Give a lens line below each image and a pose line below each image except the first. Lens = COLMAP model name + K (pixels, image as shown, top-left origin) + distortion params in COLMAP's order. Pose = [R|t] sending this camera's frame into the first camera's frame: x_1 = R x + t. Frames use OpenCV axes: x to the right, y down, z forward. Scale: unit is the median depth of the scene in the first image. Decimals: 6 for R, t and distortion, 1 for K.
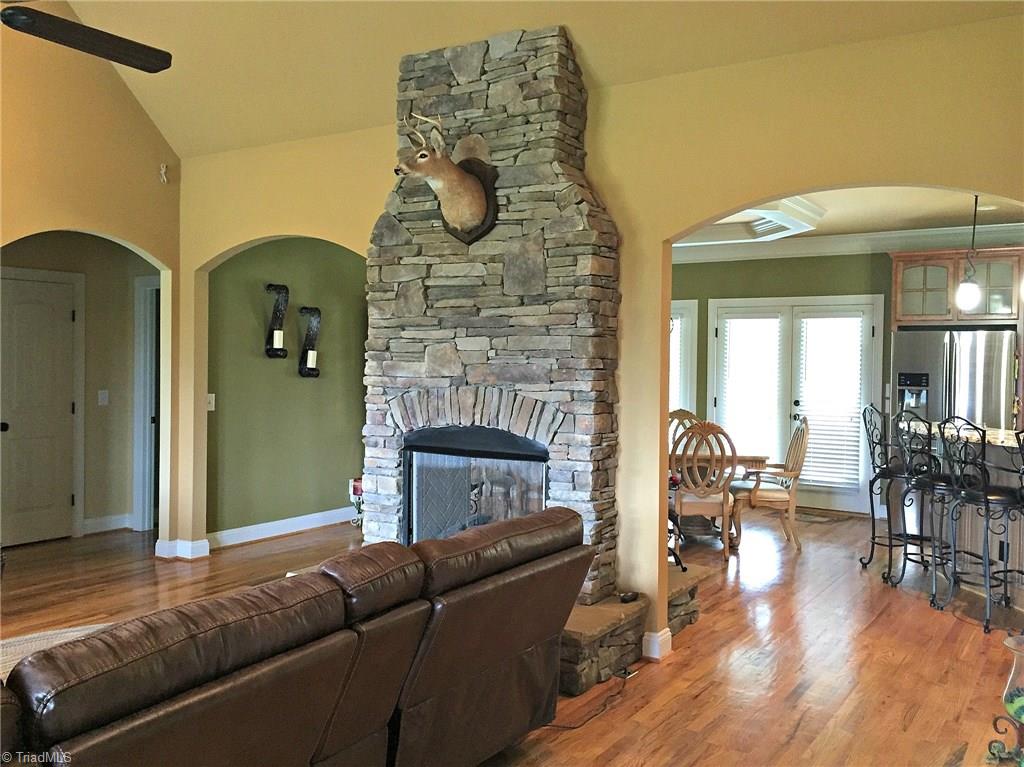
lens RADIAL K [[879.6, 0, 512.0], [0, 879.6, 383.5], [0, 0, 1]] dist [0.011579, -0.001684]
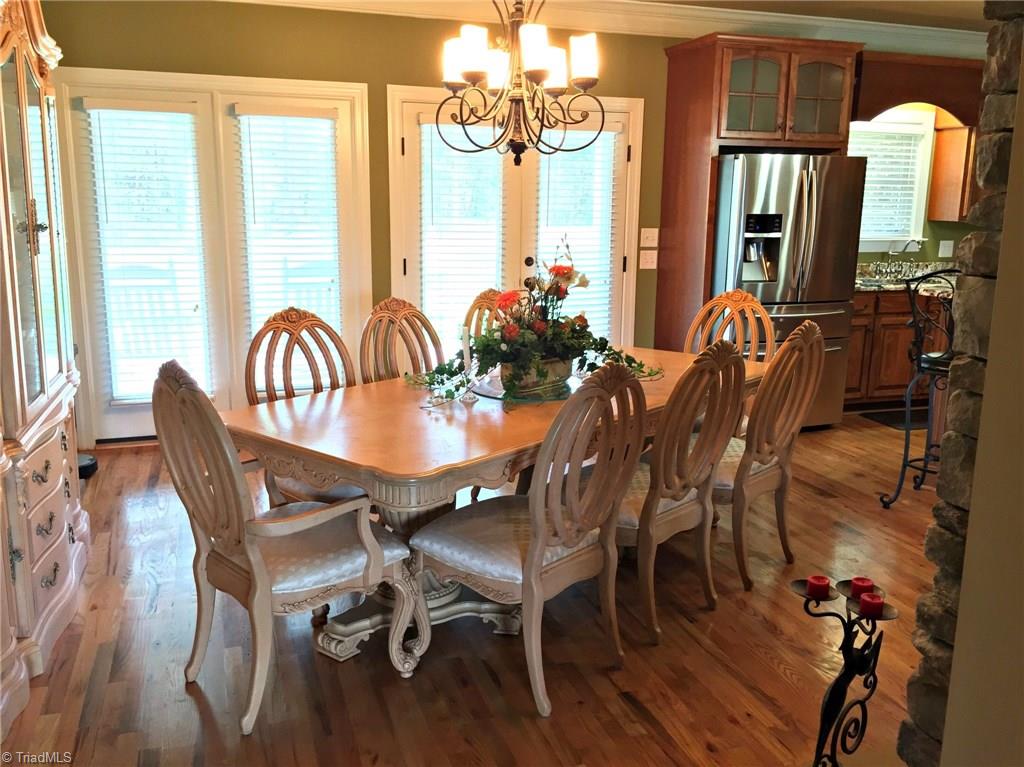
lens RADIAL K [[879.6, 0, 512.0], [0, 879.6, 383.5], [0, 0, 1]] dist [0.011579, -0.001684]
pose [[0.619793, -0.165914, 0.767026, -0.225931], [0.018661, 0.980235, 0.196953, -0.019789], [-0.784543, -0.107757, 0.610639, 0.655223]]
